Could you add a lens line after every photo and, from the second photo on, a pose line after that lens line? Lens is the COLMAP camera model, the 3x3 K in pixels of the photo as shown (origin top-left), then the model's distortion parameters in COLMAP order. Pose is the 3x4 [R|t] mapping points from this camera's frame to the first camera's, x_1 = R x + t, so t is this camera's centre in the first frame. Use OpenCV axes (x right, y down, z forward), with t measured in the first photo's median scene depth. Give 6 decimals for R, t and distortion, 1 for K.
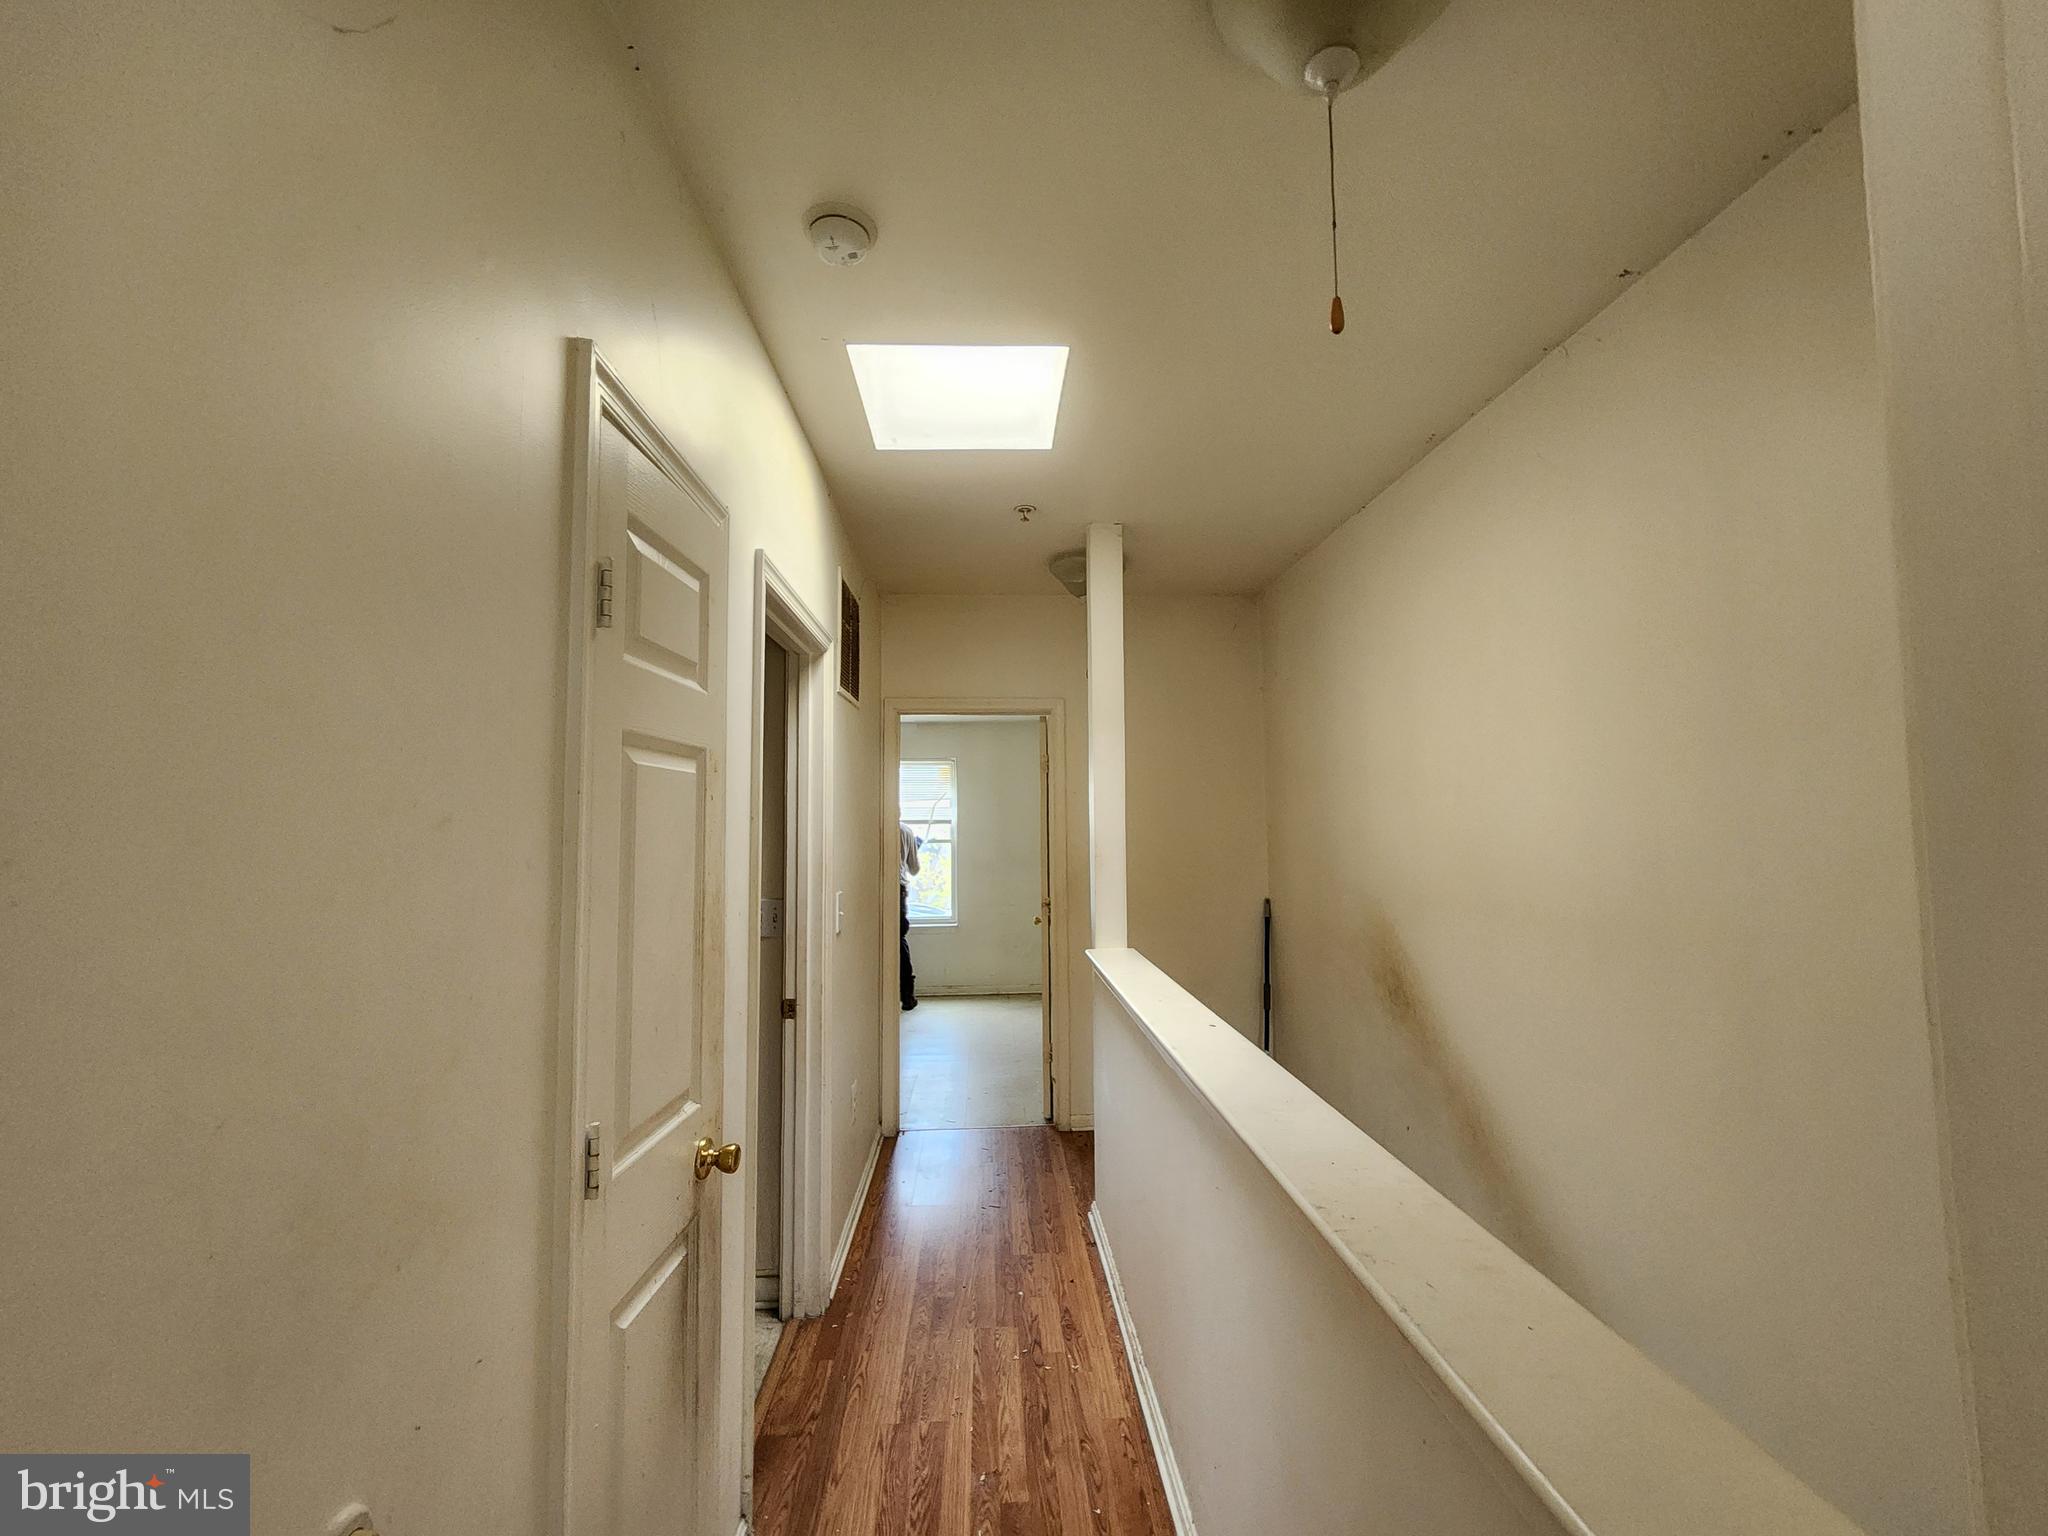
lens RADIAL K [[825.7, 0, 1041.2], [0, 825.7, 773.2], [0, 0, 1]] dist [-0.002835, -0.000618]
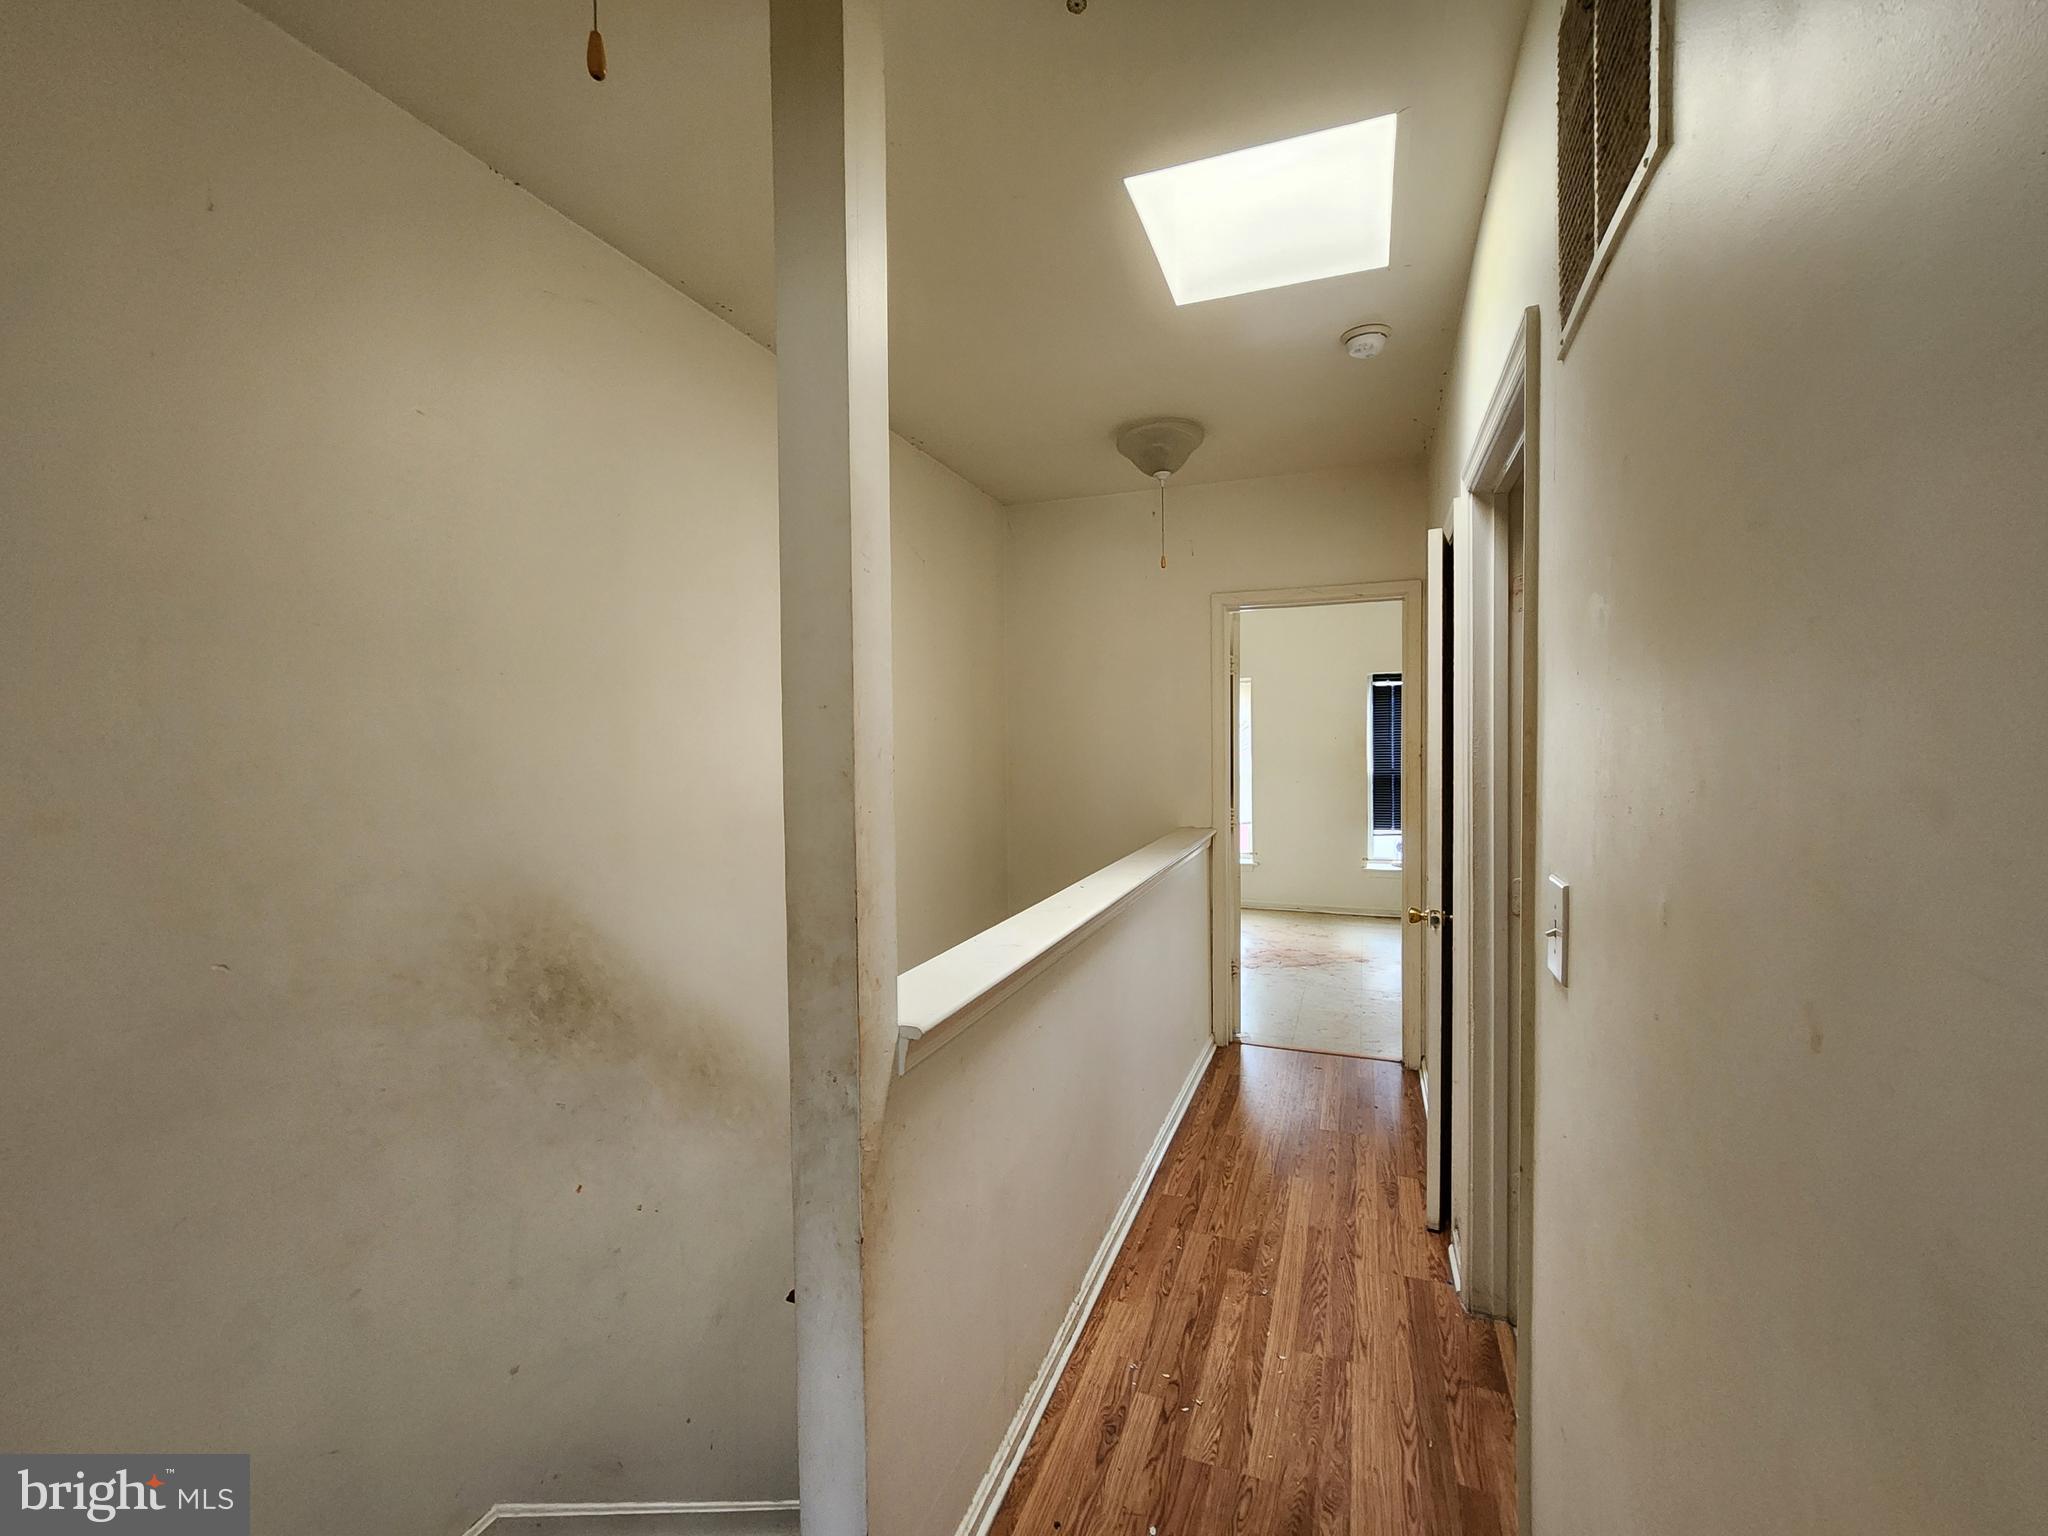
lens RADIAL K [[825.7, 0, 1041.2], [0, 825.7, 773.2], [0, 0, 1]] dist [-0.002835, -0.000618]
pose [[-0.905191, 0.007447, 0.424940, -0.249461], [-0.003253, 0.999696, -0.024449, 0.137273], [-0.424993, -0.023513, -0.904891, 1.920346]]
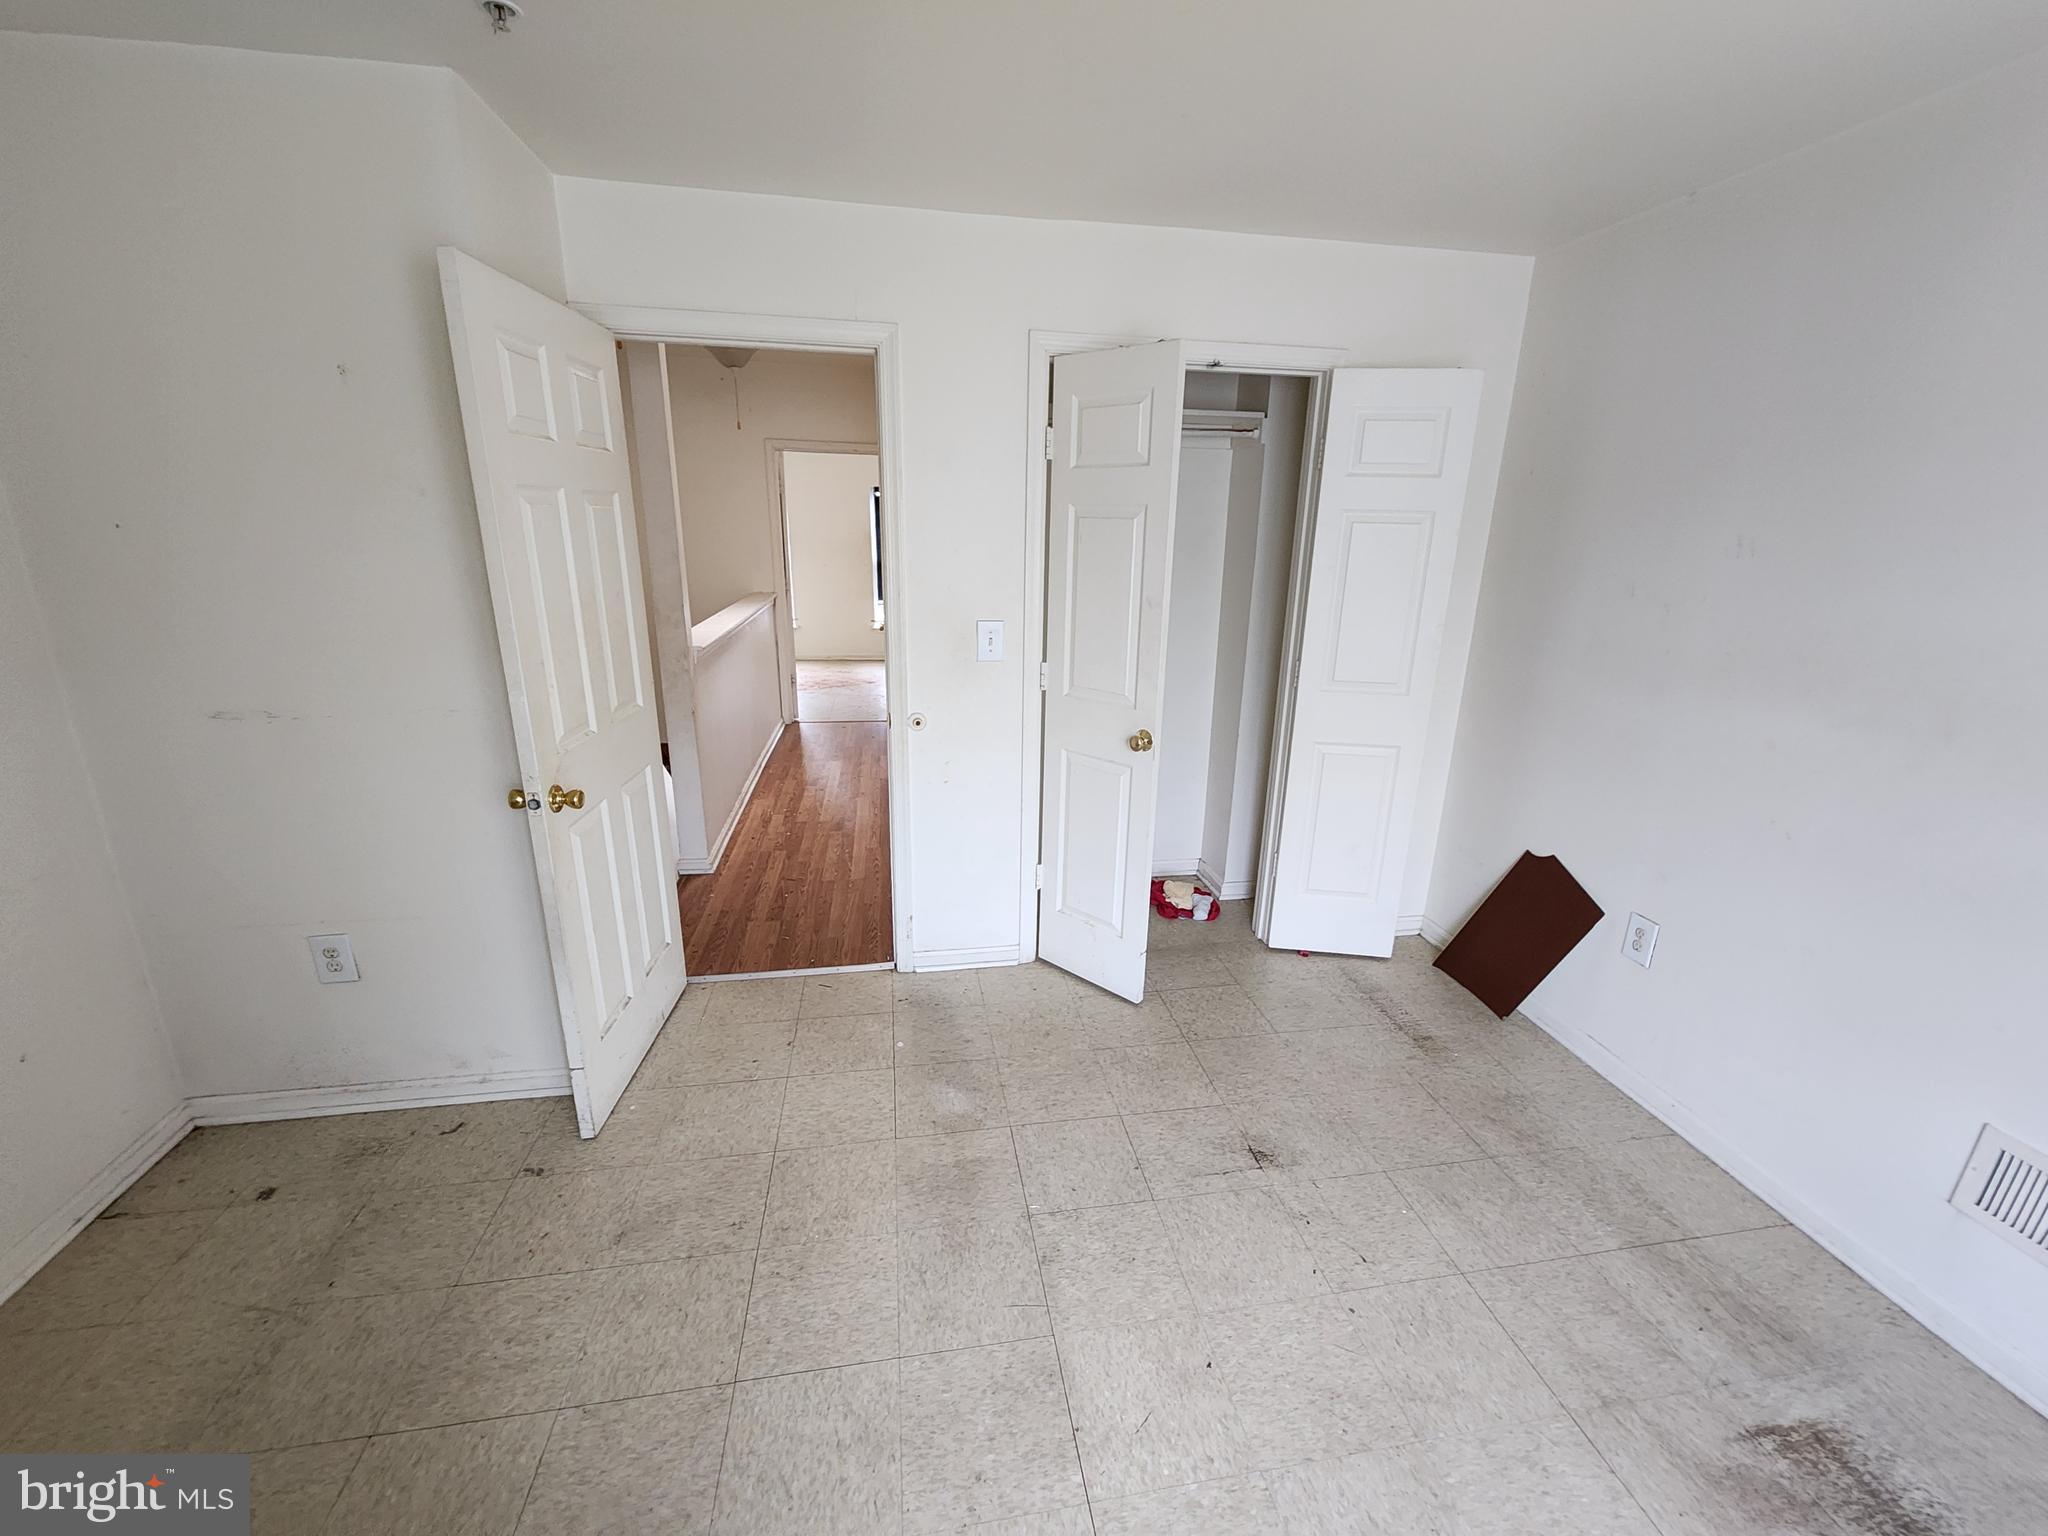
lens RADIAL K [[825.7, 0, 1041.2], [0, 825.7, 773.2], [0, 0, 1]] dist [-0.002835, -0.000618]
pose [[-0.993542, 0.019895, -0.111705, -0.420193], [-0.005742, 0.974429, 0.224622, 0.173700], [0.113318, 0.223813, -0.968022, 3.205477]]
